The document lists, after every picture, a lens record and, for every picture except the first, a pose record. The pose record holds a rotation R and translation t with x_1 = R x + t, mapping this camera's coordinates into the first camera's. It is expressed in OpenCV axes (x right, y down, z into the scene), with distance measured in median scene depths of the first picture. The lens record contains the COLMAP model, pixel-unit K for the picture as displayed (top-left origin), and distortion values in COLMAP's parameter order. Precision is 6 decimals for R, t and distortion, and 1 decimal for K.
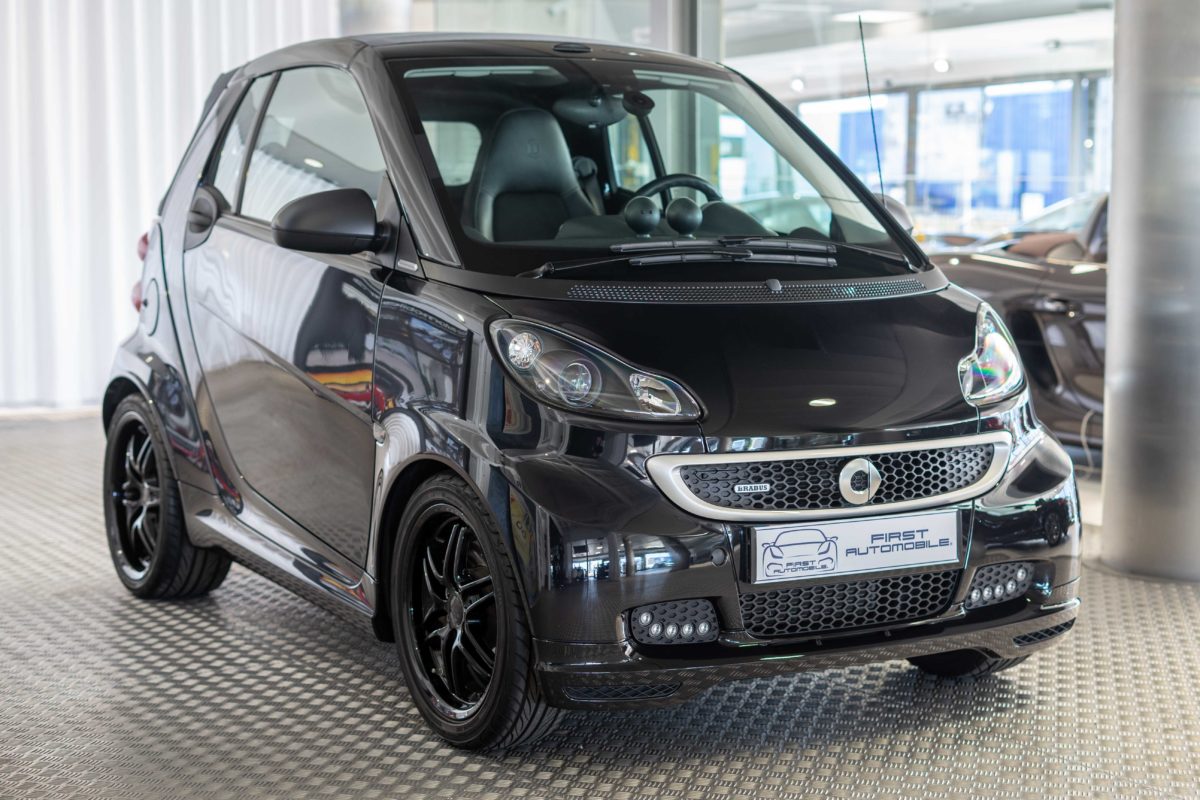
lens RADIAL K [[1869.7, 0, 602.0], [0, 1869.7, 416.4], [0, 0, 1]] dist [-0.008761, -0.051970]
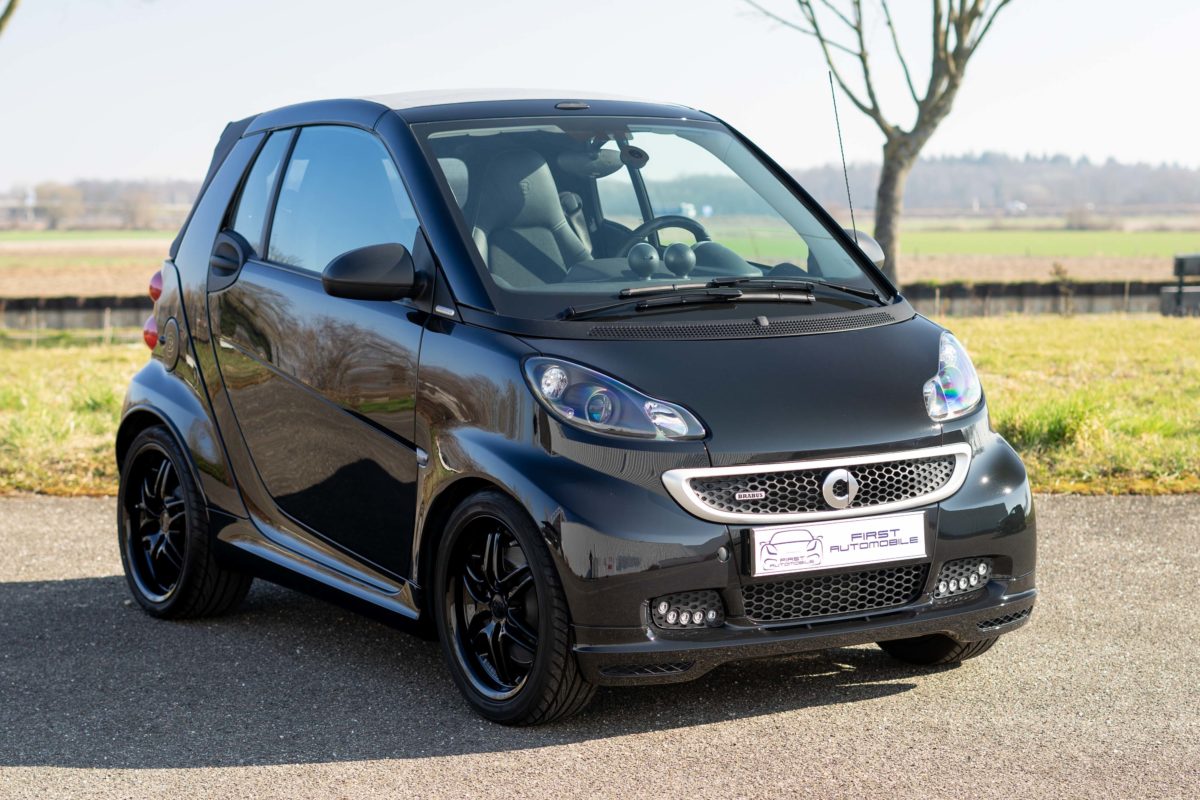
lens RADIAL K [[2327.5, 0, 600.0], [0, 2327.5, 400.0], [0, 0, 1]] dist [0.040891, 0.005572]
pose [[0.999094, -0.020597, 0.037238, -0.065615], [0.021253, 0.999624, -0.017331, 0.001374], [-0.036867, 0.018107, 0.999156, -0.452290]]
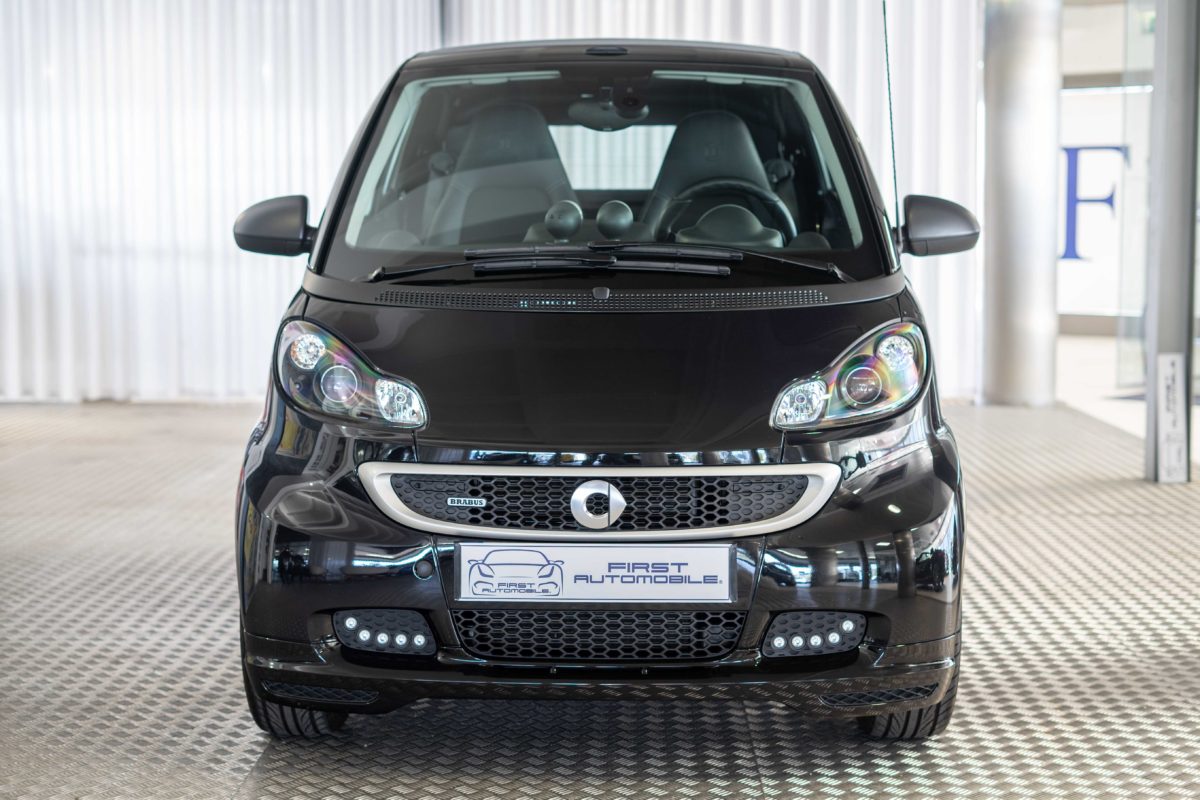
lens RADIAL K [[1869.7, 0, 602.0], [0, 1869.7, 416.4], [0, 0, 1]] dist [-0.008761, -0.051970]
pose [[0.870968, 0.058798, -0.487809, 0.588377], [-0.052735, 0.998266, 0.026169, -0.033571], [0.488502, 0.002932, 0.872558, 0.183256]]
